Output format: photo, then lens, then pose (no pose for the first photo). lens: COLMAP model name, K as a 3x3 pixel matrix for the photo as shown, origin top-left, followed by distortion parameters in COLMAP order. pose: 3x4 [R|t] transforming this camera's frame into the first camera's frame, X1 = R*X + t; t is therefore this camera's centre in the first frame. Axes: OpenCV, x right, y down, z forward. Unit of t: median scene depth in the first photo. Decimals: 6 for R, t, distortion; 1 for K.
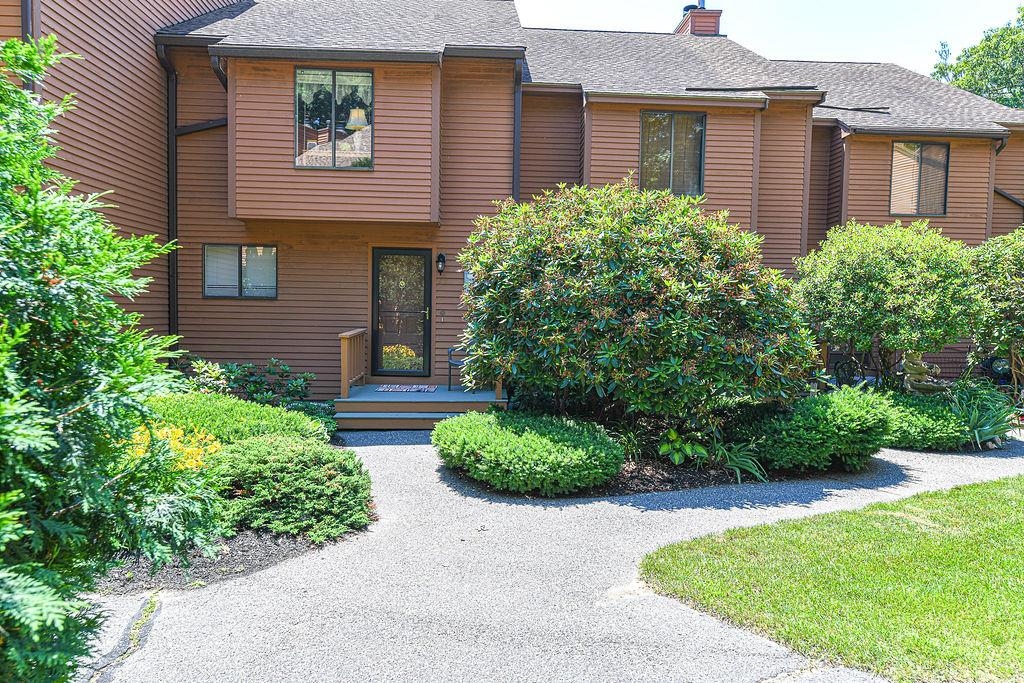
lens RADIAL K [[658.3, 0, 512.0], [0, 658.3, 341.5], [0, 0, 1]] dist [0.015315, -0.002329]
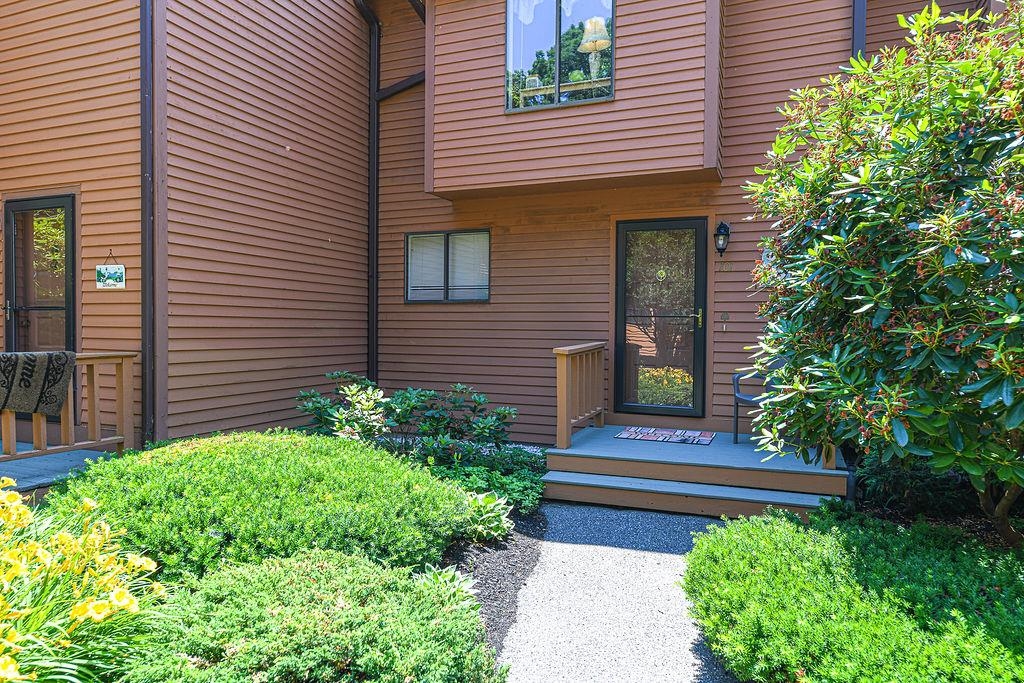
lens RADIAL K [[658.3, 0, 512.0], [0, 658.3, 341.5], [0, 0, 1]] dist [0.015315, -0.002329]
pose [[0.905720, -0.002263, -0.423871, -0.024406], [-0.012382, 0.999418, -0.031795, 0.002745], [0.423696, 0.034046, 0.905164, 0.367464]]
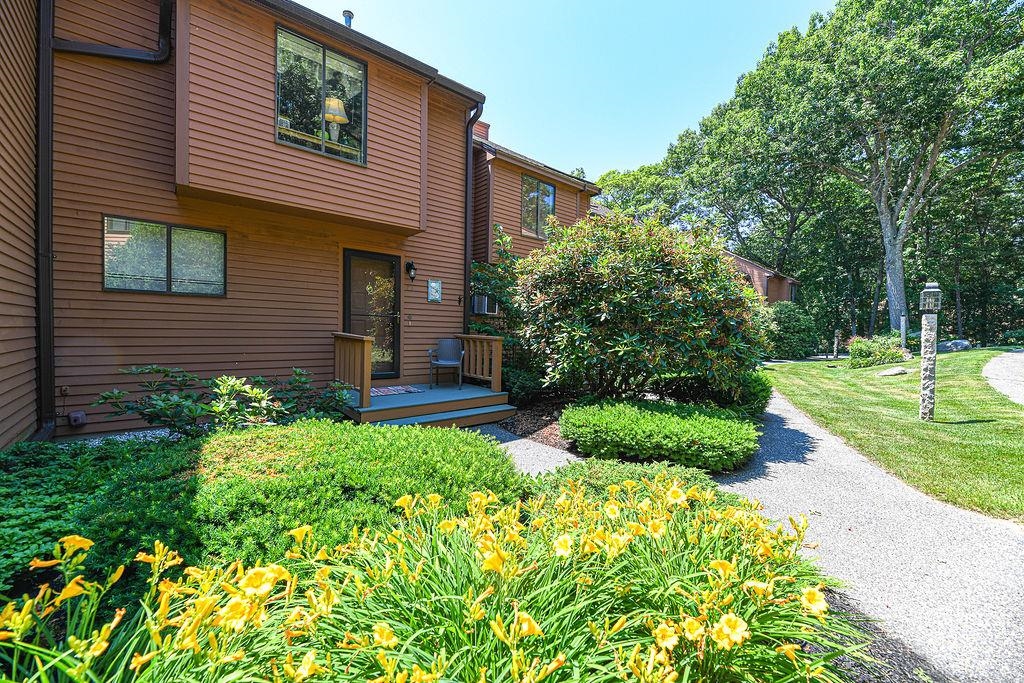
lens RADIAL K [[410.1, 0, 512.0], [0, 410.1, 341.5], [0, 0, 1]] dist [0.002504, -0.003589]
pose [[0.786203, -0.020076, 0.617642, -0.413477], [0.027196, 0.999628, -0.002126, 0.001886], [-0.617369, 0.018469, 0.786457, 0.398538]]
